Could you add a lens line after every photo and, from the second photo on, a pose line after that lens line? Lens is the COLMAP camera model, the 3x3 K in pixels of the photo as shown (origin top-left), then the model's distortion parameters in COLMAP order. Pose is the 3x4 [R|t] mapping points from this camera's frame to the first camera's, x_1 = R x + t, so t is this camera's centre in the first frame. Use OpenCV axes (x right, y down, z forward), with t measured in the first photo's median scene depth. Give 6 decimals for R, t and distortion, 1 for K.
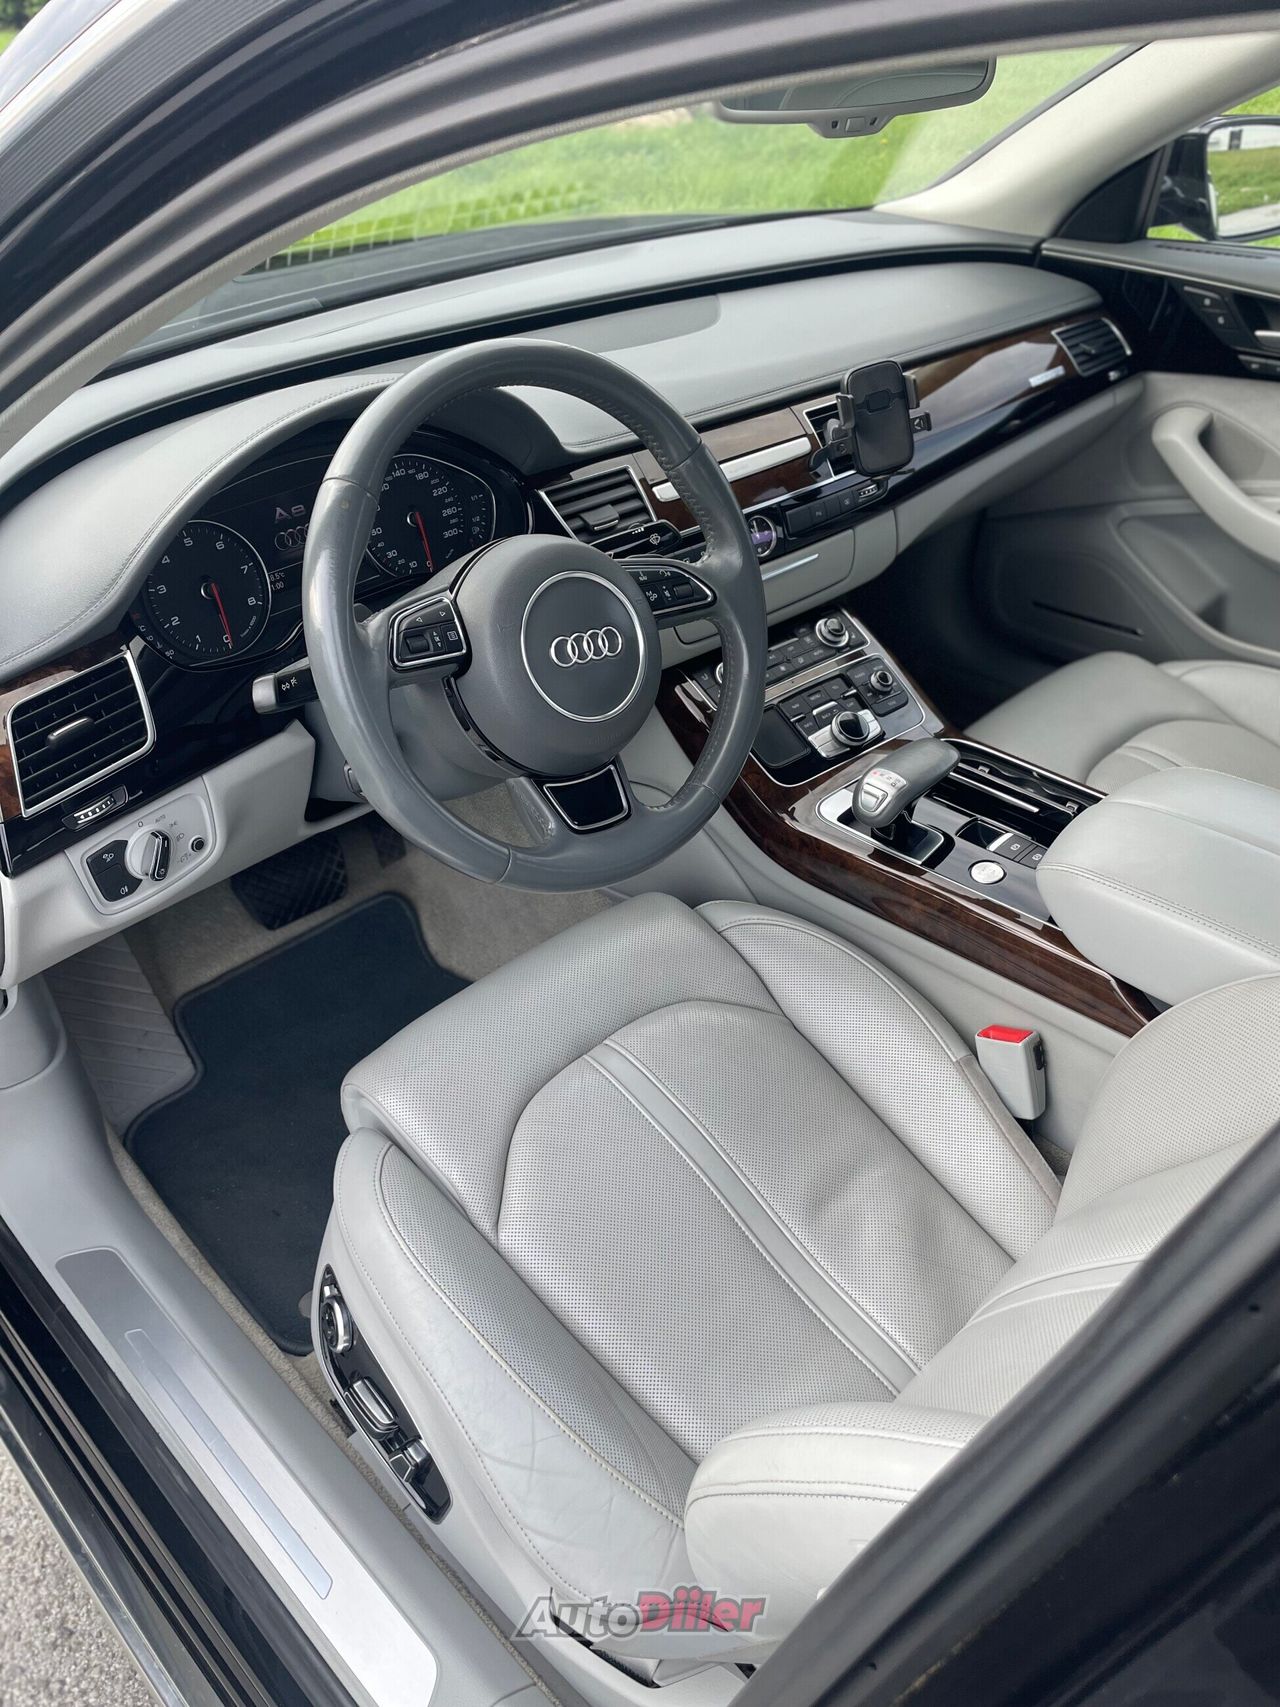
lens RADIAL K [[1279.8, 0, 631.9], [0, 1279.8, 871.8], [0, 0, 1]] dist [0.062296, -0.059972]
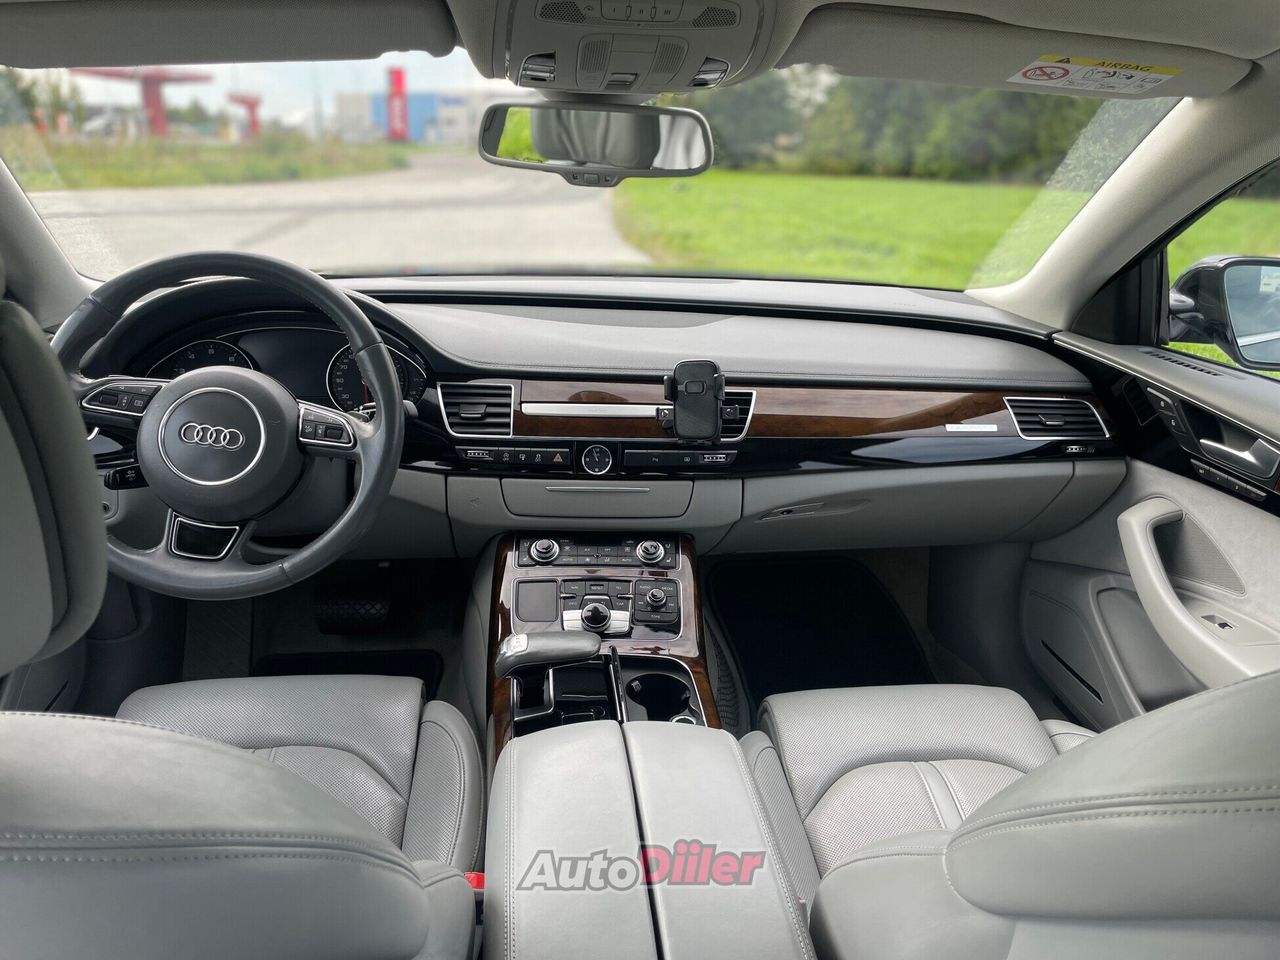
lens RADIAL K [[959.7, 0, 642.6], [0, 959.7, 478.2], [0, 0, 1]] dist [0.062296, -0.059972]
pose [[0.792589, 0.259025, -0.552004, 0.666955], [-0.403646, 0.901416, -0.156585, -0.103359], [0.457026, 0.346922, 0.819007, 0.205733]]
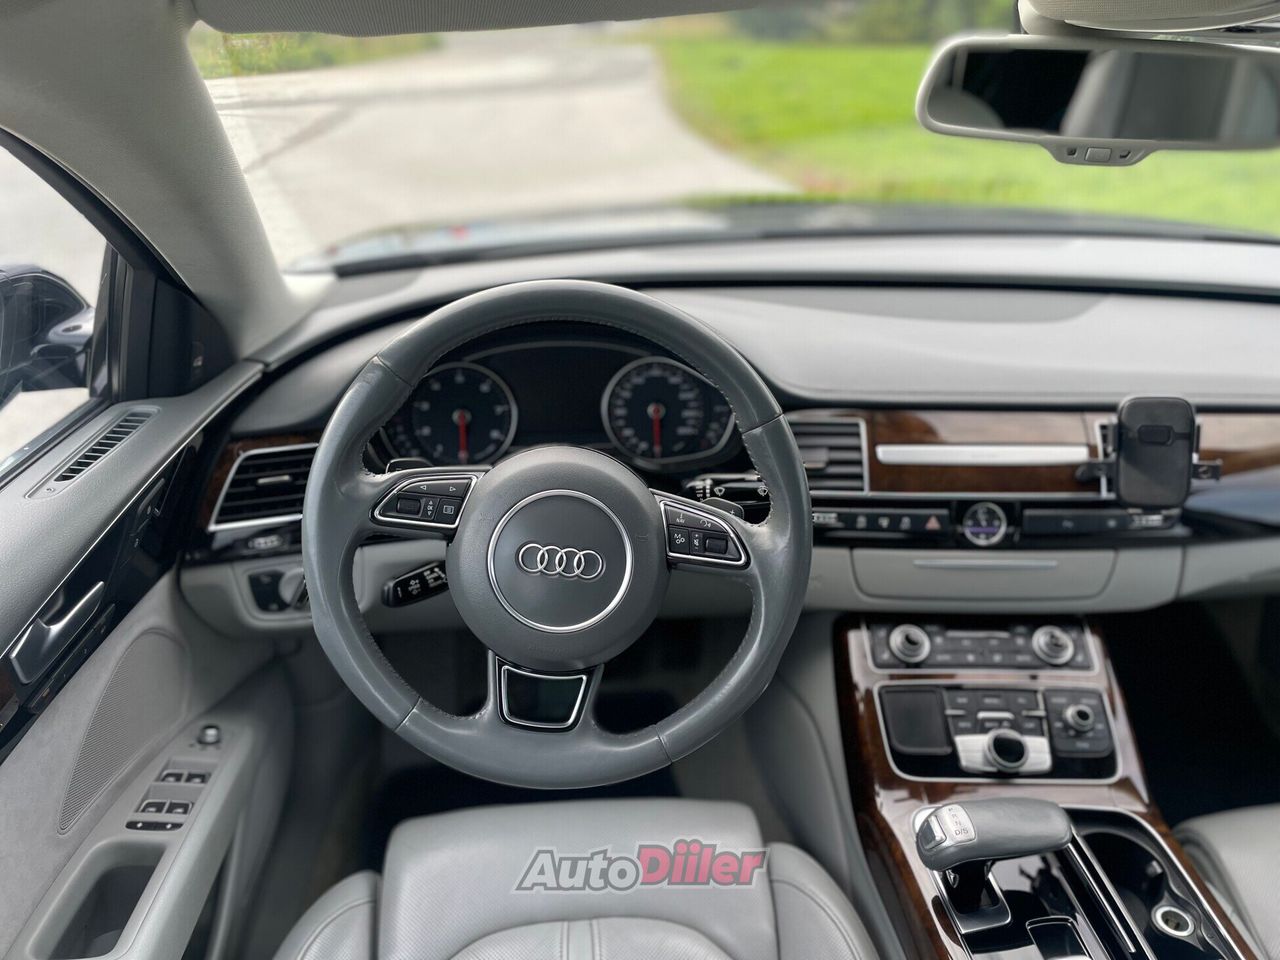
lens RADIAL K [[959.7, 0, 641.5], [0, 959.7, 476.8], [0, 0, 1]] dist [0.062296, -0.059972]
pose [[0.772607, 0.313015, -0.552358, 0.283247], [-0.399448, 0.915896, -0.039698, -0.154401], [0.493476, 0.251309, 0.832661, 0.236608]]
